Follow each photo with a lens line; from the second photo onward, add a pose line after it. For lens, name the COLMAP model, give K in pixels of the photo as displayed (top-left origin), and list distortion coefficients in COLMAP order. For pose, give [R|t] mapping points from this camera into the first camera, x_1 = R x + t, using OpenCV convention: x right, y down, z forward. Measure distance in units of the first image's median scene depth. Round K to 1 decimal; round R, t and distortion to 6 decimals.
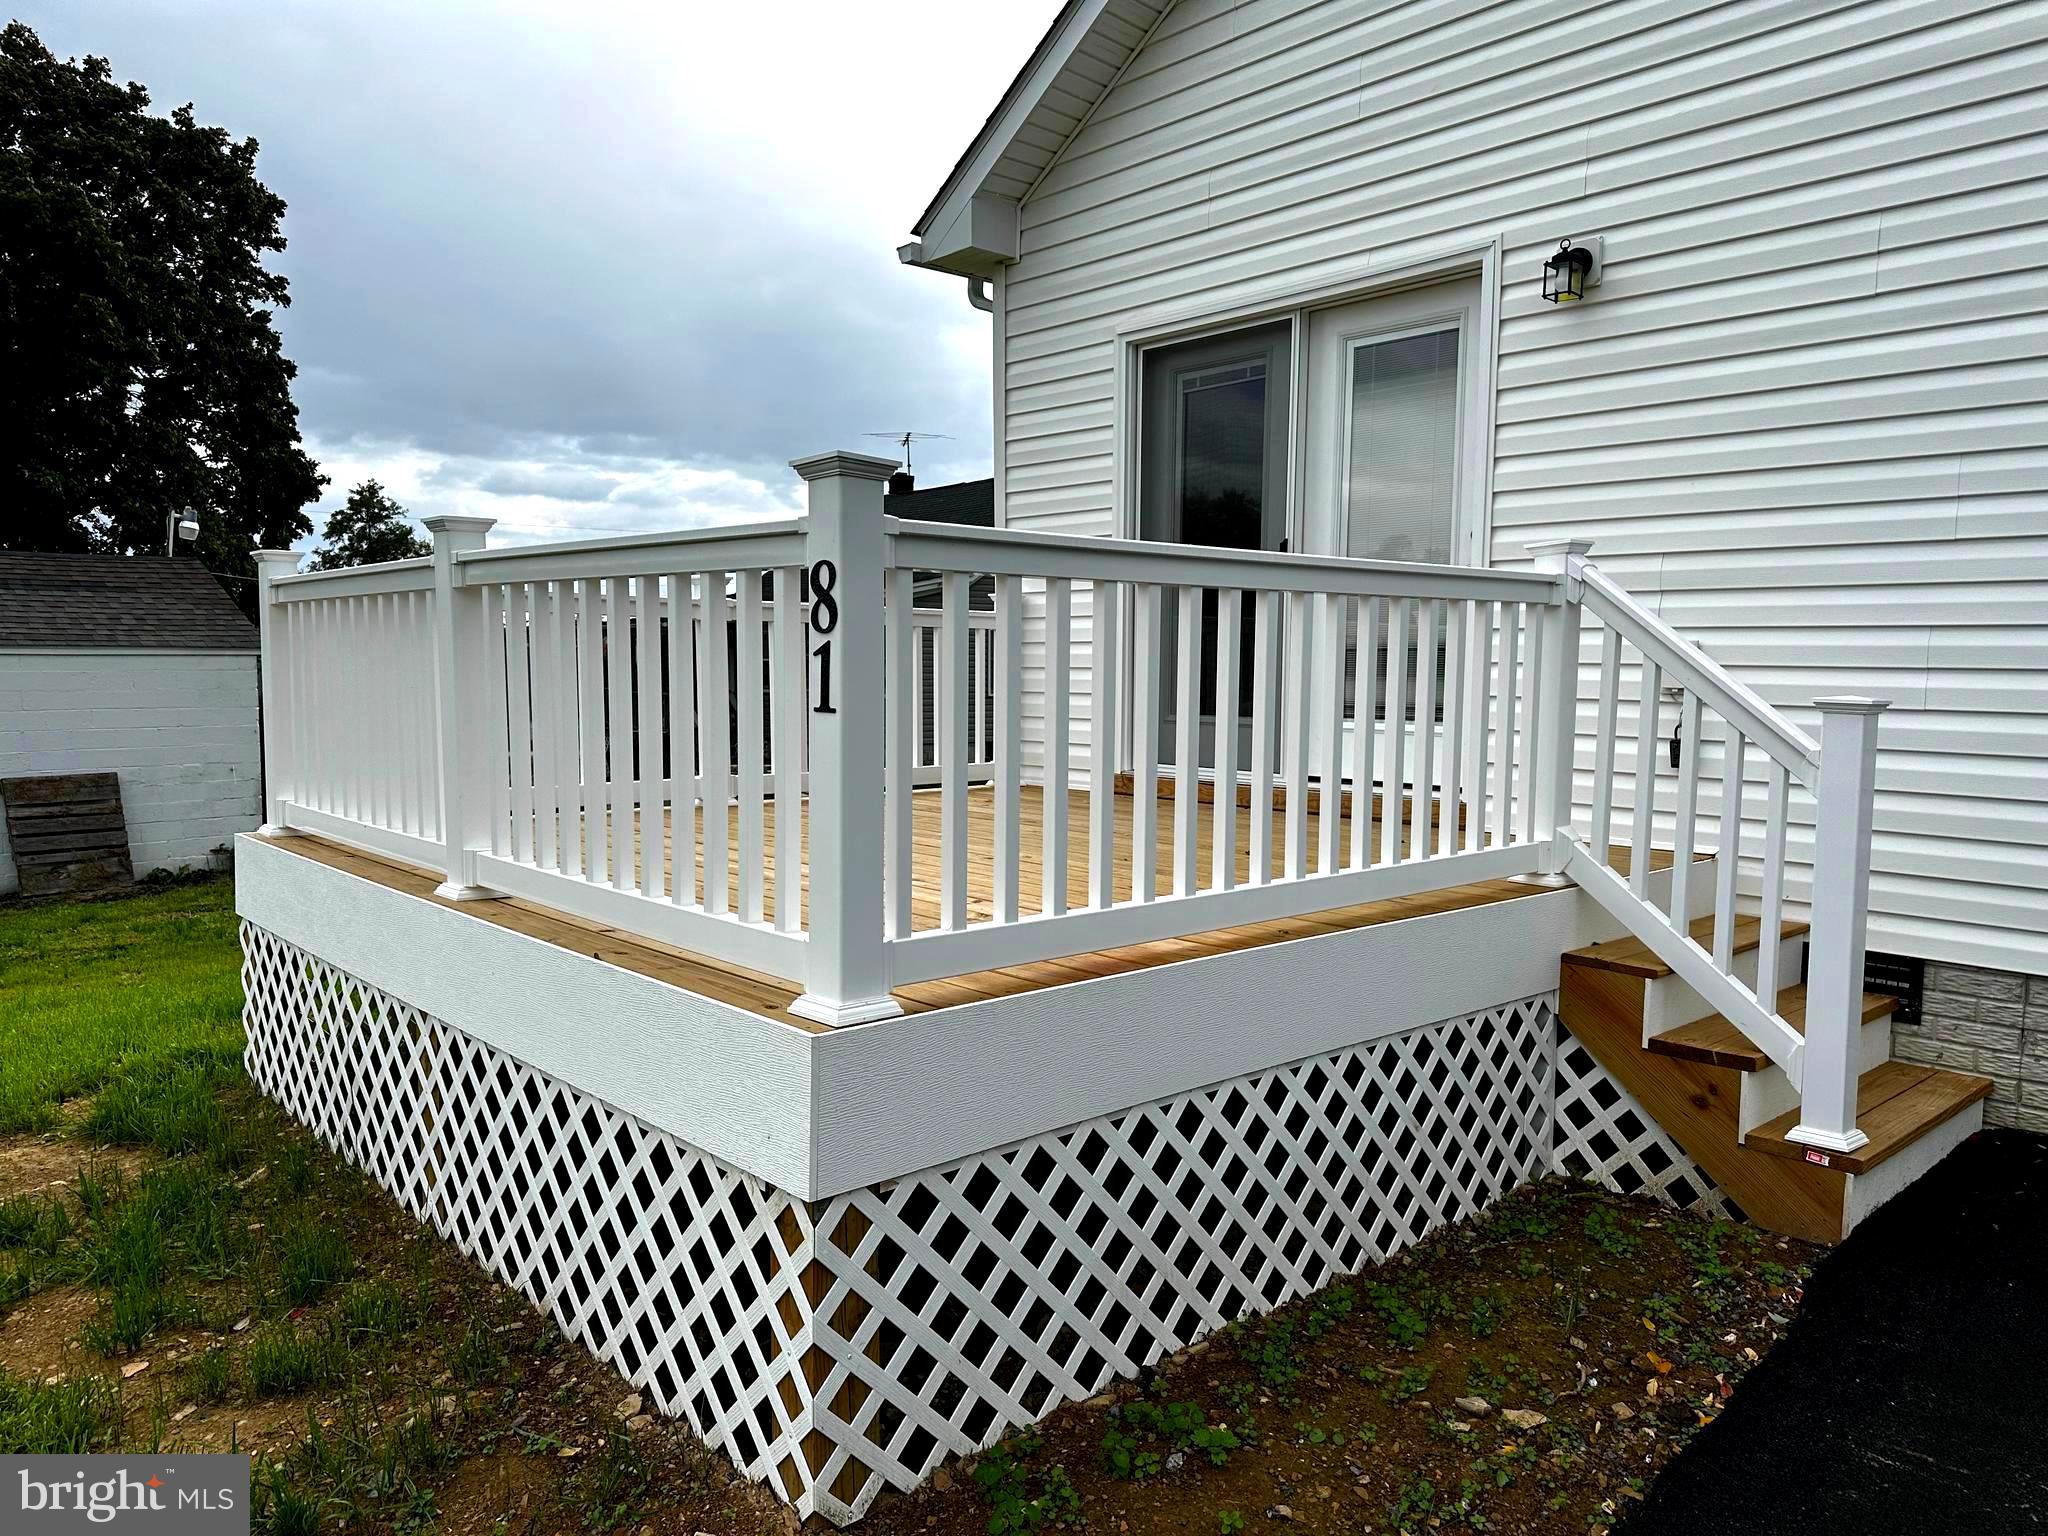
lens RADIAL K [[1426.1, 0, 1023.7], [0, 1426.1, 778.3], [0, 0, 1]] dist [0.079394, -0.105472]
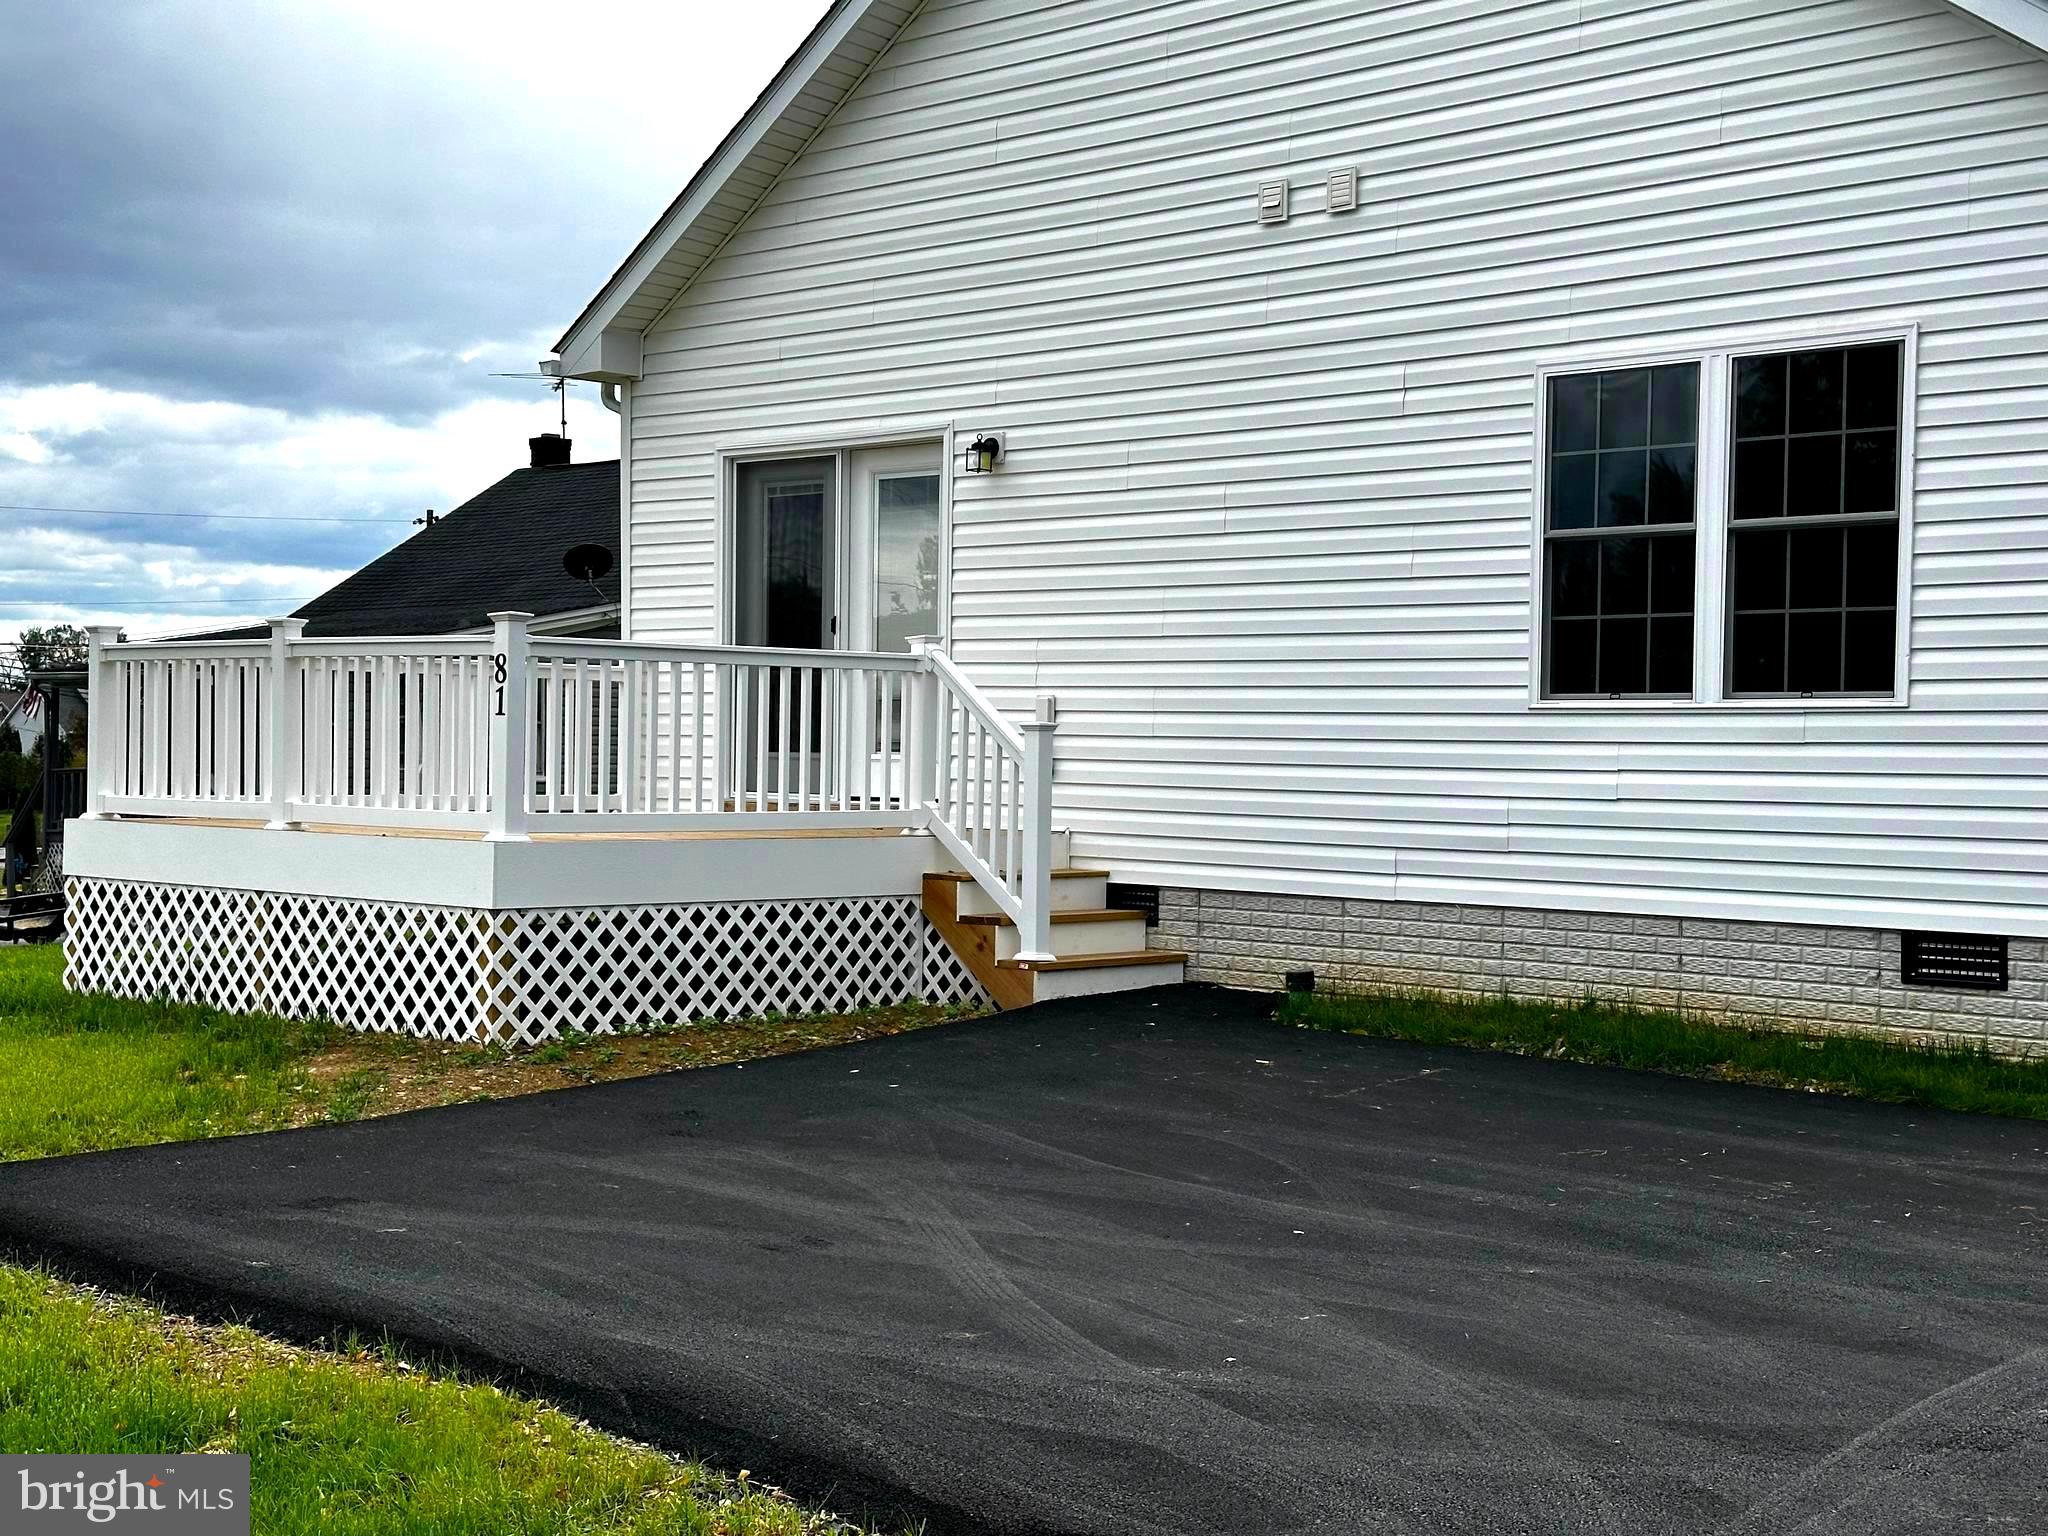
lens RADIAL K [[2842.8, 0, 1026.4], [0, 2842.8, 764.9], [0, 0, 1]] dist [0.109373, 0.000000]
pose [[0.996805, 0.006813, 0.079585, 0.223530], [-0.000723, 0.997085, -0.076301, 0.248897], [-0.079873, 0.076000, 0.993904, -2.370072]]
